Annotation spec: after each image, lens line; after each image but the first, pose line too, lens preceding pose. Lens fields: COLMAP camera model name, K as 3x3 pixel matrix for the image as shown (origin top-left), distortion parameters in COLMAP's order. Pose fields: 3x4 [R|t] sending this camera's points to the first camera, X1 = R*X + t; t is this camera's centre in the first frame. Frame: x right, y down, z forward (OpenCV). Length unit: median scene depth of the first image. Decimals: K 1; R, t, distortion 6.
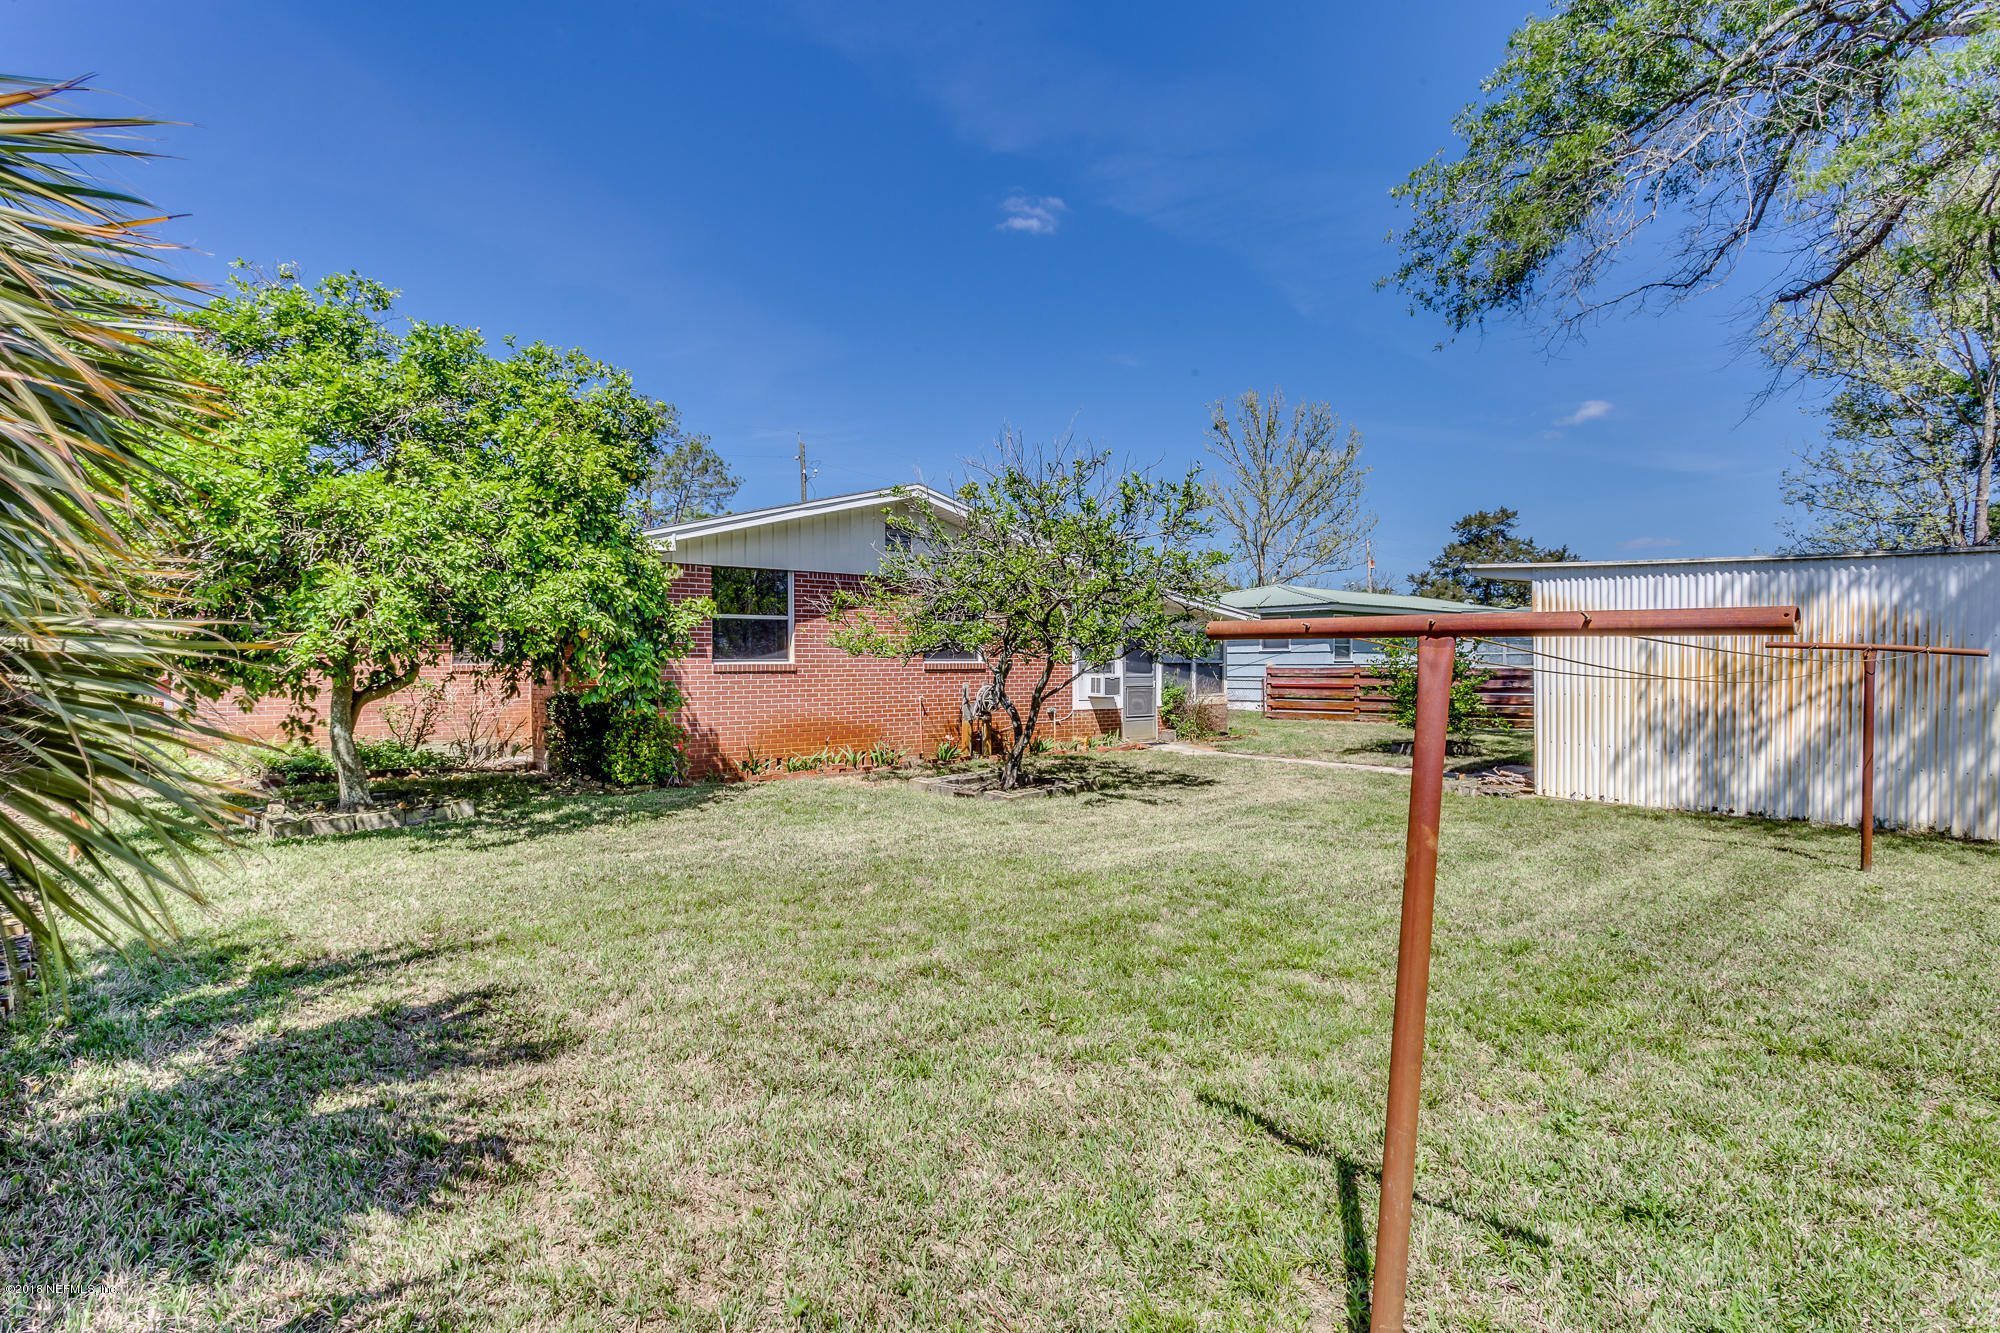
lens RADIAL K [[1004.2, 0, 1000.0], [0, 1004.2, 666.5], [0, 0, 1]] dist [0.003912, 0.000471]
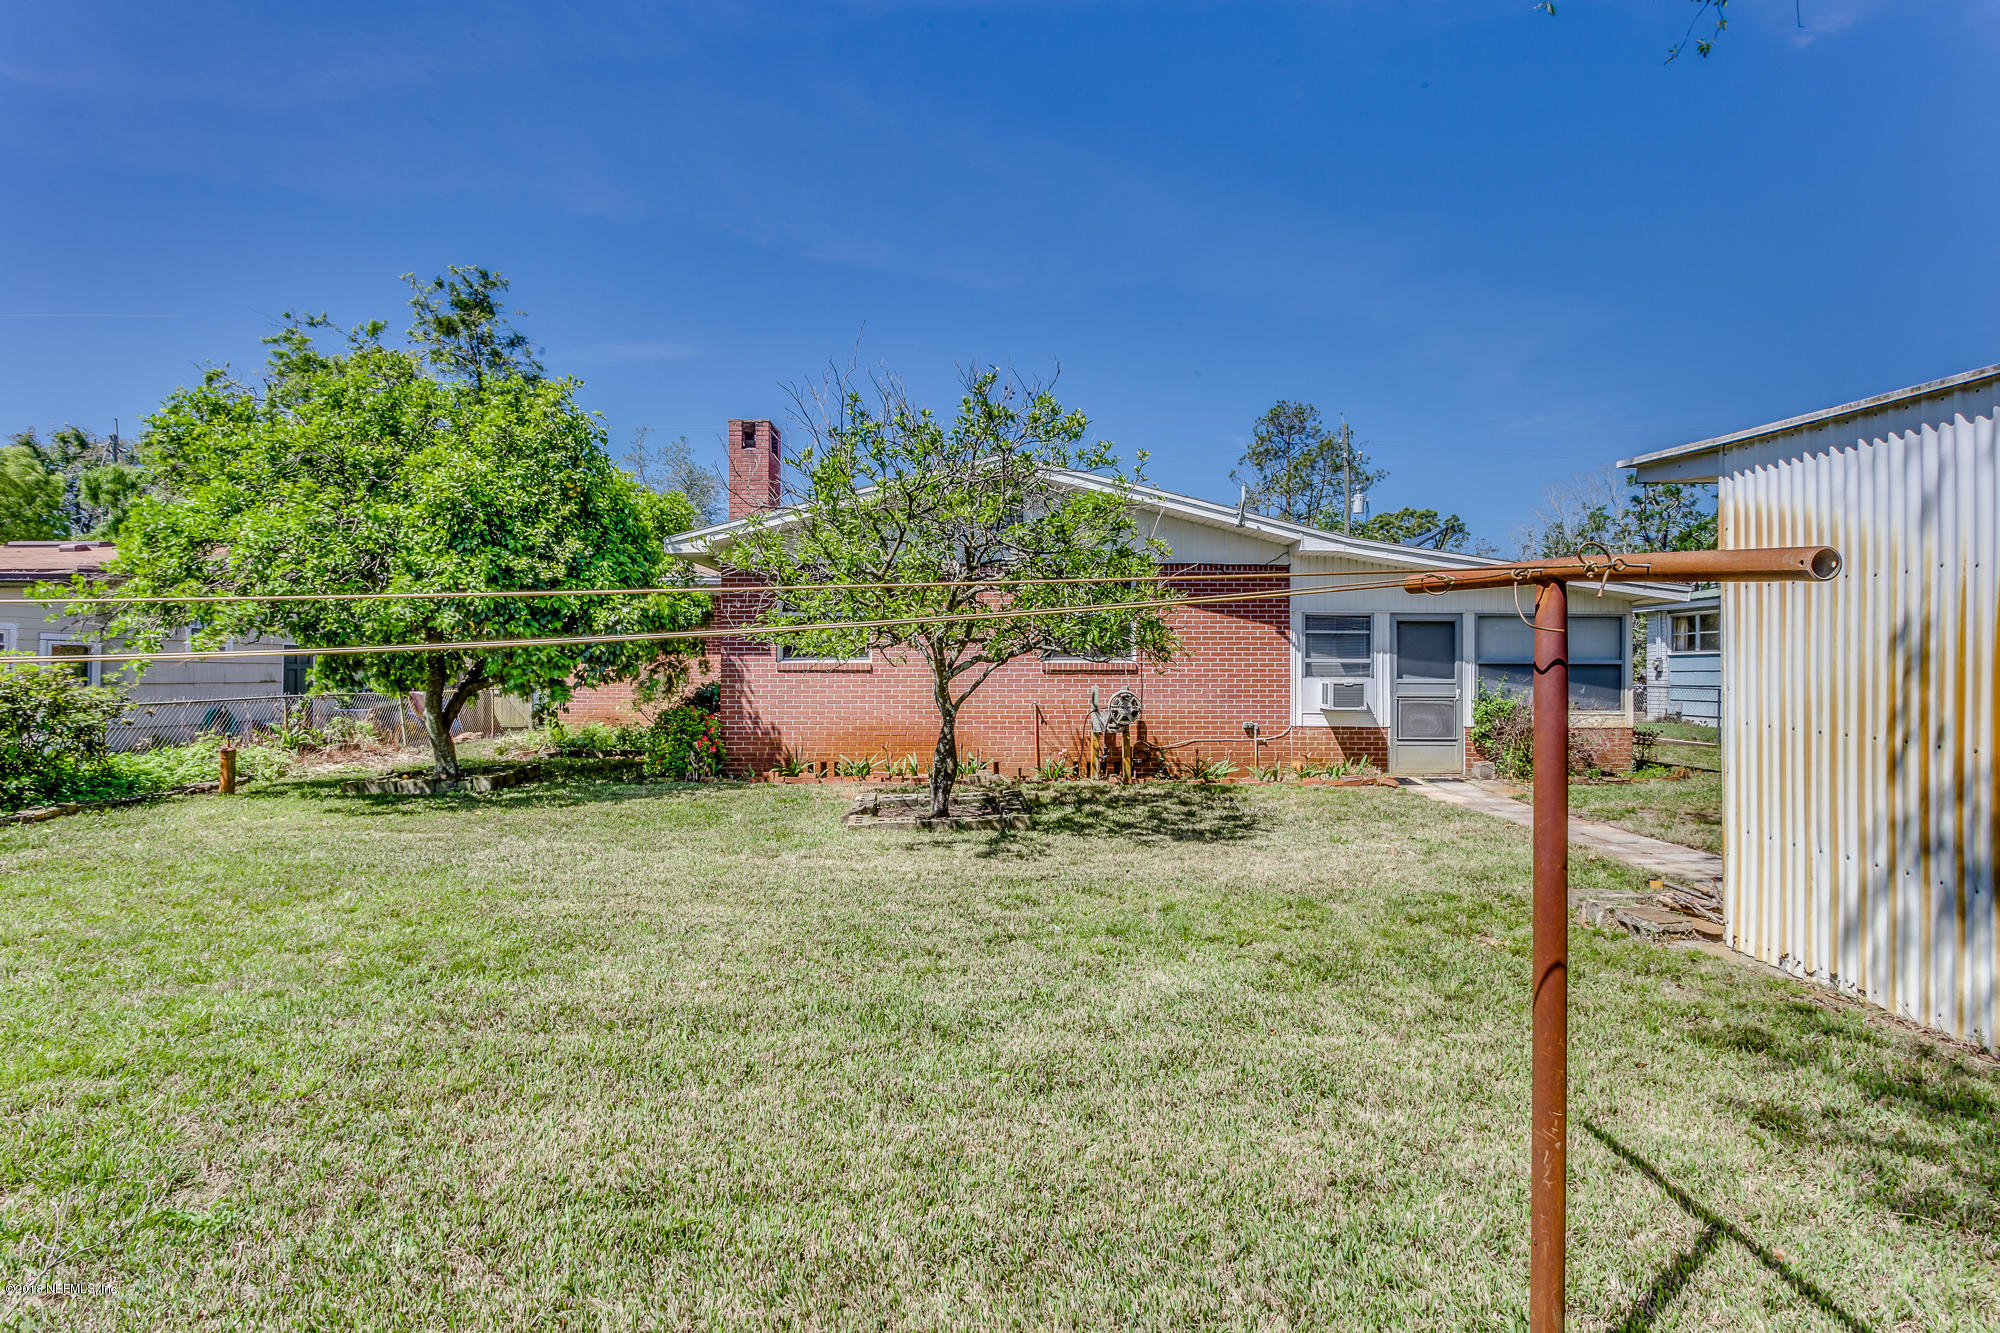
lens RADIAL K [[1004.2, 0, 1000.0], [0, 1004.2, 666.5], [0, 0, 1]] dist [0.003912, 0.000471]
pose [[0.743527, 0.010849, -0.668617, 0.407150], [-0.005372, 0.999933, 0.010250, -0.007368], [0.668684, -0.004029, 0.743536, 0.294381]]
